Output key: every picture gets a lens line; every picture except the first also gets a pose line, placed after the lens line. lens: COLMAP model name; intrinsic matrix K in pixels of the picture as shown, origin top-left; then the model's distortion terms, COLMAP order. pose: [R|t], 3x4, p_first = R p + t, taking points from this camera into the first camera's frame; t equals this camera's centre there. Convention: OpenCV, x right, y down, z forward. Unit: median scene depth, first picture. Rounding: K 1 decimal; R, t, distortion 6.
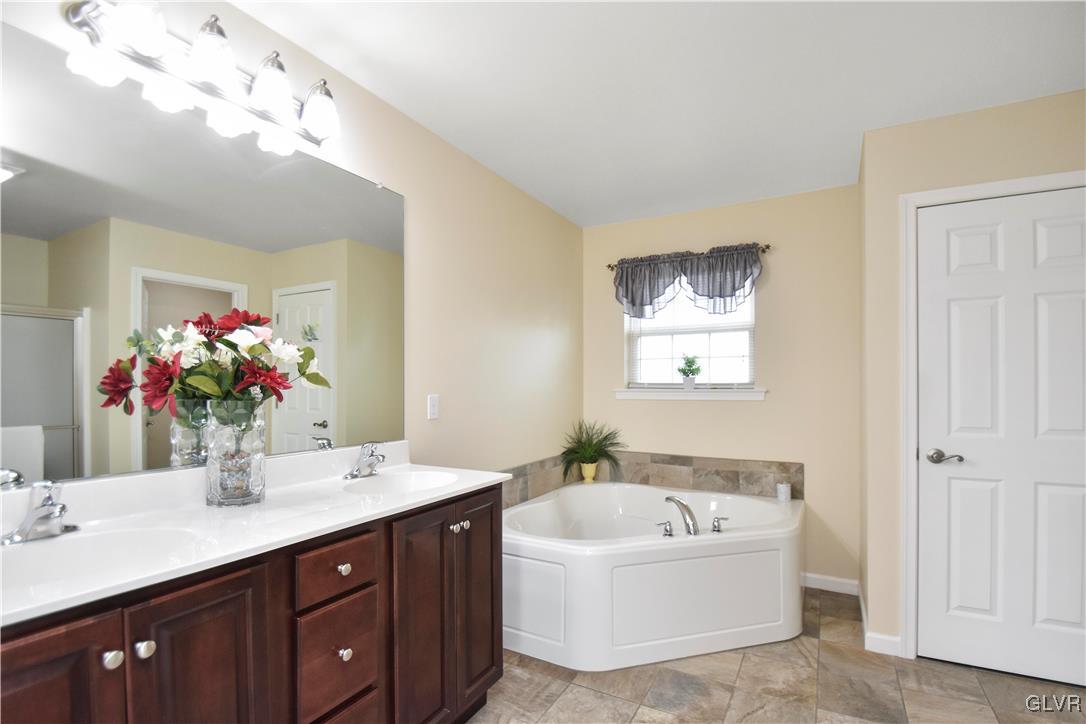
lens RADIAL K [[521.7, 0, 545.2], [0, 521.7, 394.0], [0, 0, 1]] dist [0.001109, -0.010424]
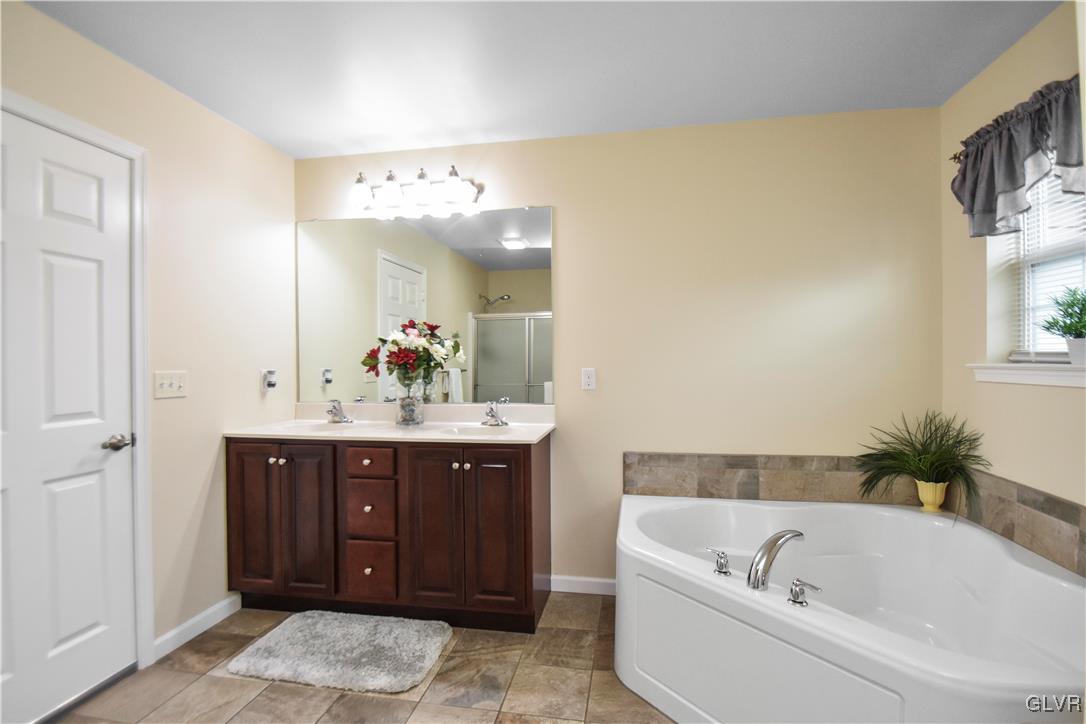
lens RADIAL K [[530.5, 0, 548.0], [0, 530.5, 376.0], [0, 0, 1]] dist [0.002648, -0.012554]
pose [[0.299756, 0.024959, -0.953689, 0.597206], [-0.008708, 0.999688, 0.023426, -0.005585], [0.953976, 0.001283, 0.299879, 0.398305]]
